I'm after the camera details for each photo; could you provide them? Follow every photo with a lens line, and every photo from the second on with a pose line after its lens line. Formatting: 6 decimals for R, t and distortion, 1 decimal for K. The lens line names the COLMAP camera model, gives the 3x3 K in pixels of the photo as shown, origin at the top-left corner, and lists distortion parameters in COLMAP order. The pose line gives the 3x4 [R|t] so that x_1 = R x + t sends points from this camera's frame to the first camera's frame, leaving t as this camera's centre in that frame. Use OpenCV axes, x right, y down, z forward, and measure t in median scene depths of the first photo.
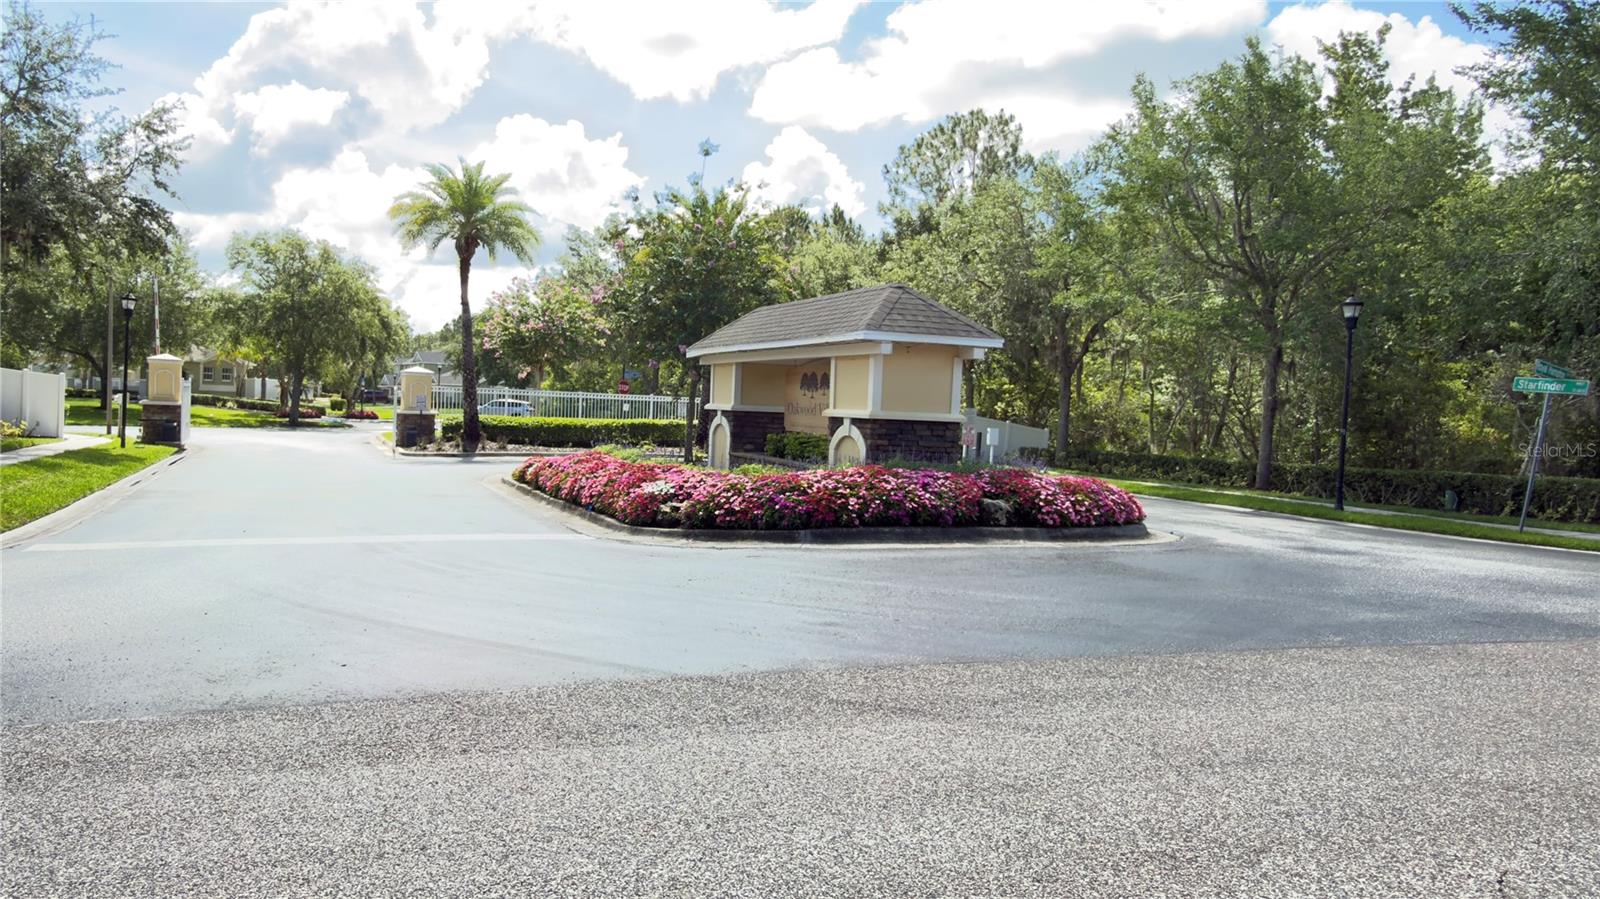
lens RADIAL K [[1301.3, 0, 800.0], [0, 1301.3, 449.5], [0, 0, 1]] dist [-0.037572, -0.000208]
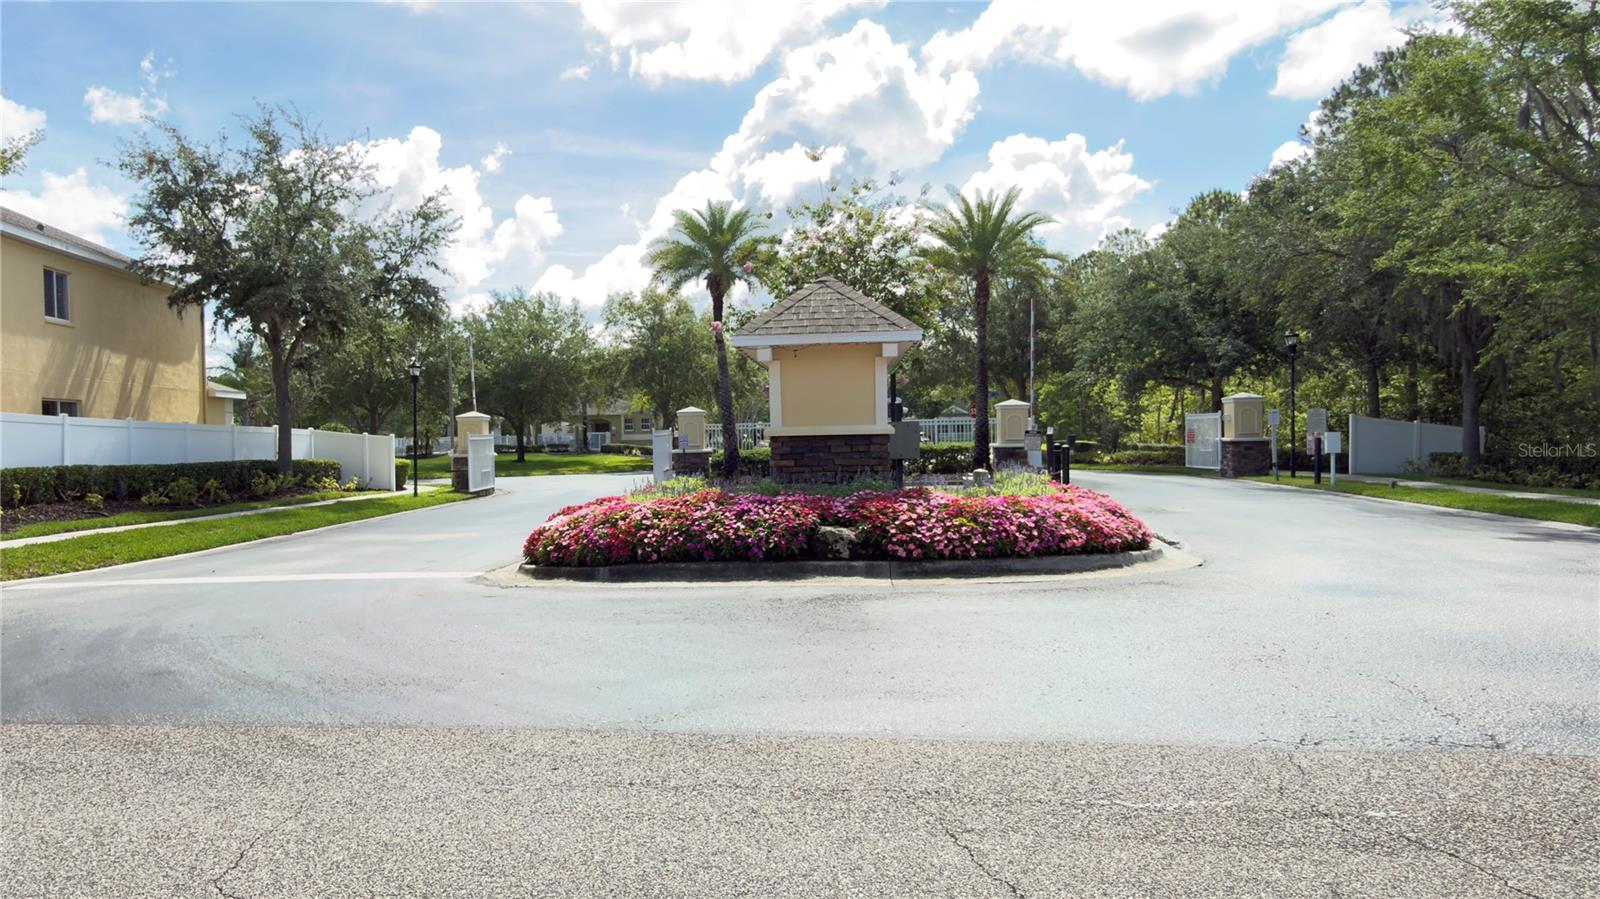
lens RADIAL K [[1301.3, 0, 800.0], [0, 1301.3, 449.5], [0, 0, 1]] dist [-0.037572, -0.000208]
pose [[0.857100, -0.053679, -0.512346, 0.360321], [0.041989, 0.998527, -0.034372, 0.010937], [0.513436, 0.007948, 0.858091, 0.185130]]
